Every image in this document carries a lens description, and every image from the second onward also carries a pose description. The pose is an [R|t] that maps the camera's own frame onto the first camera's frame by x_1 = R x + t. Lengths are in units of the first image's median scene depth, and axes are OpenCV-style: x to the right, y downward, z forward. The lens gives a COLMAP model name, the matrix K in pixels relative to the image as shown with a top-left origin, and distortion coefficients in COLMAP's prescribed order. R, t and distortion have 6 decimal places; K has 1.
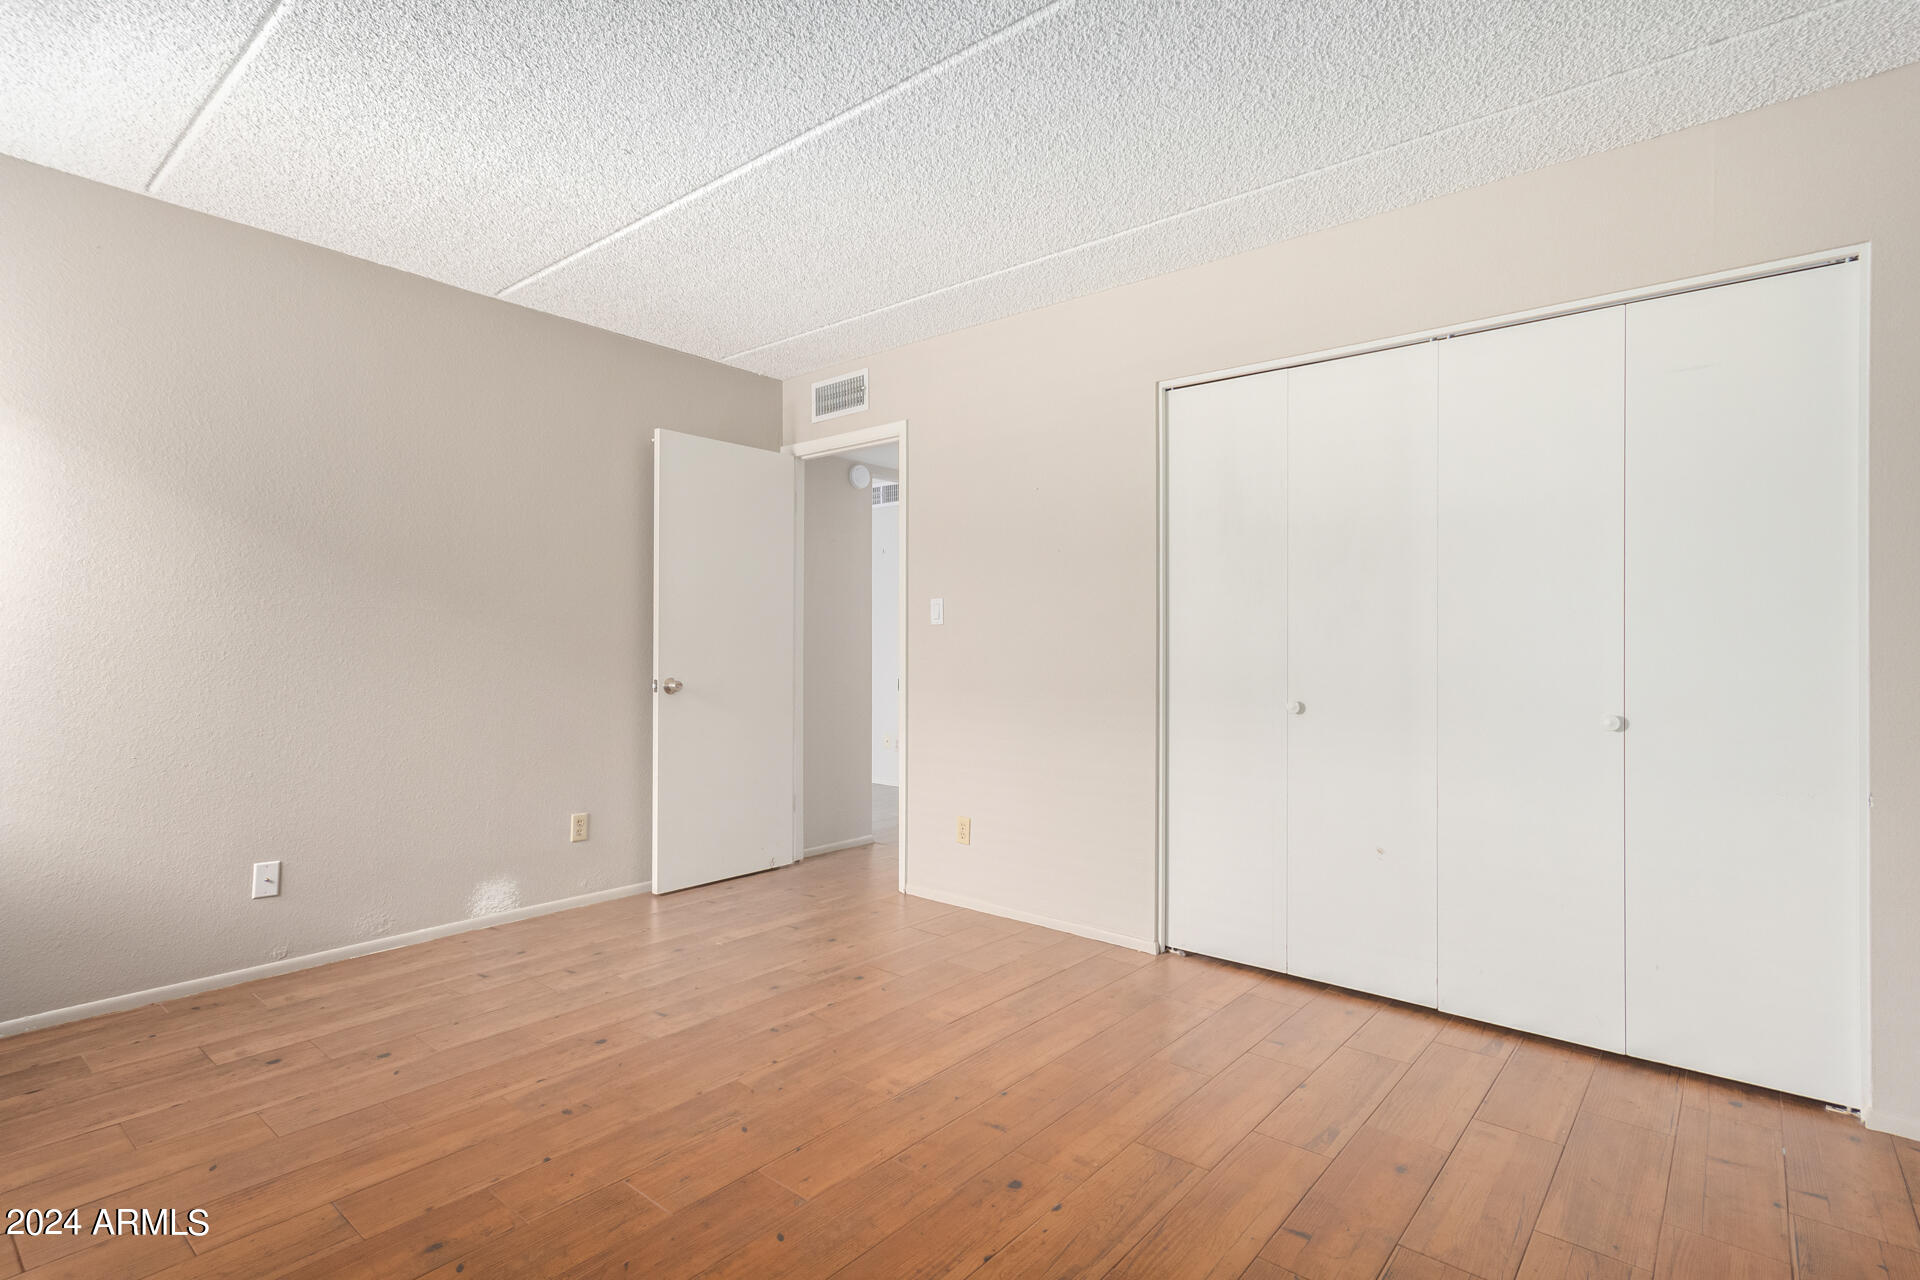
lens RADIAL K [[929.5, 0, 964.0], [0, 929.5, 649.9], [0, 0, 1]] dist [0.001113, 0.001193]
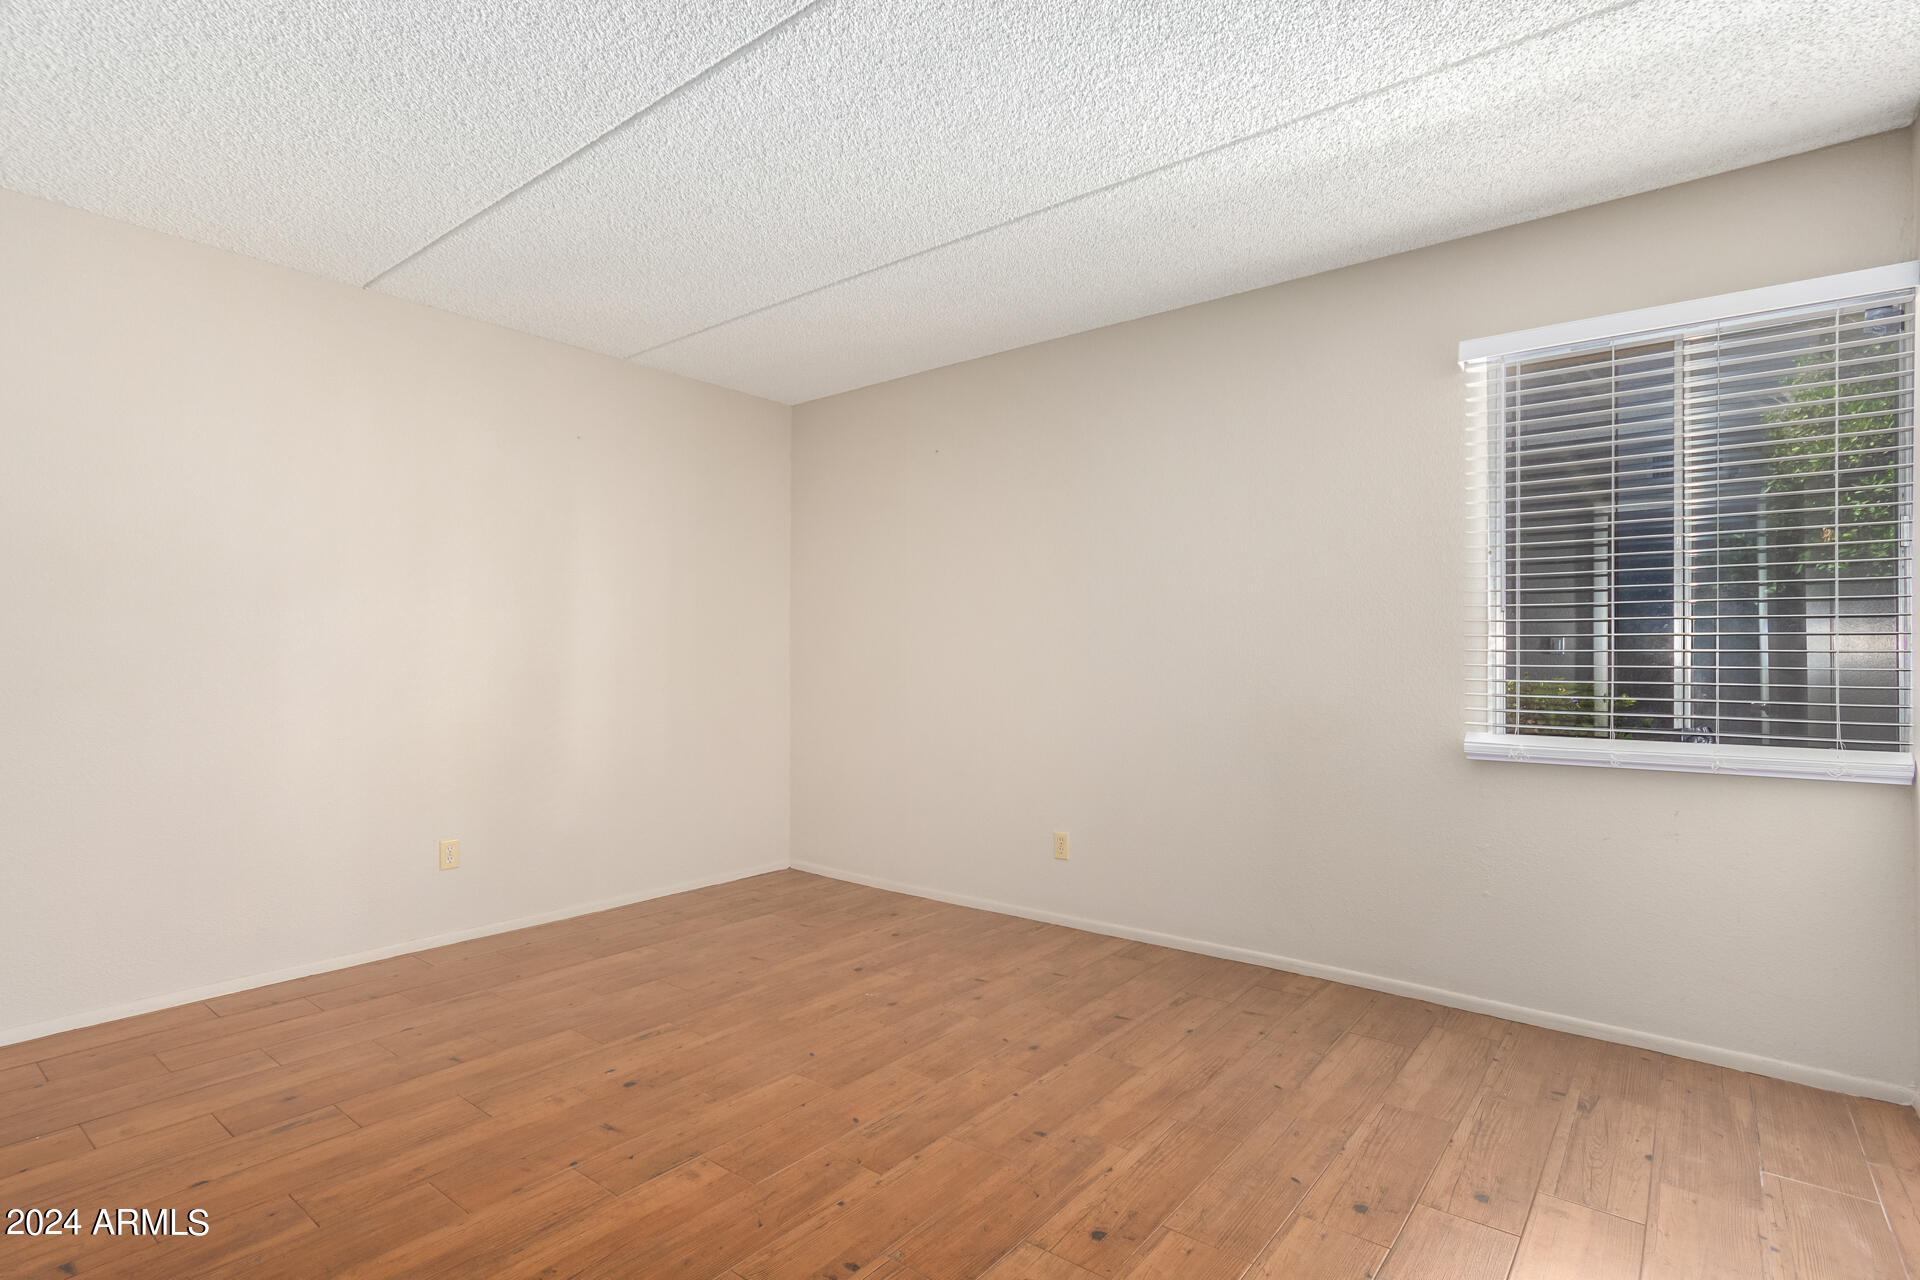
lens RADIAL K [[928.8, 0, 963.9], [0, 928.8, 650.5], [0, 0, 1]] dist [-0.003337, 0.004283]
pose [[-0.999627, -0.010211, -0.025345, -0.304320], [-0.009936, 0.999890, -0.010977, -0.006287], [0.025455, -0.010721, -0.999618, 1.919835]]
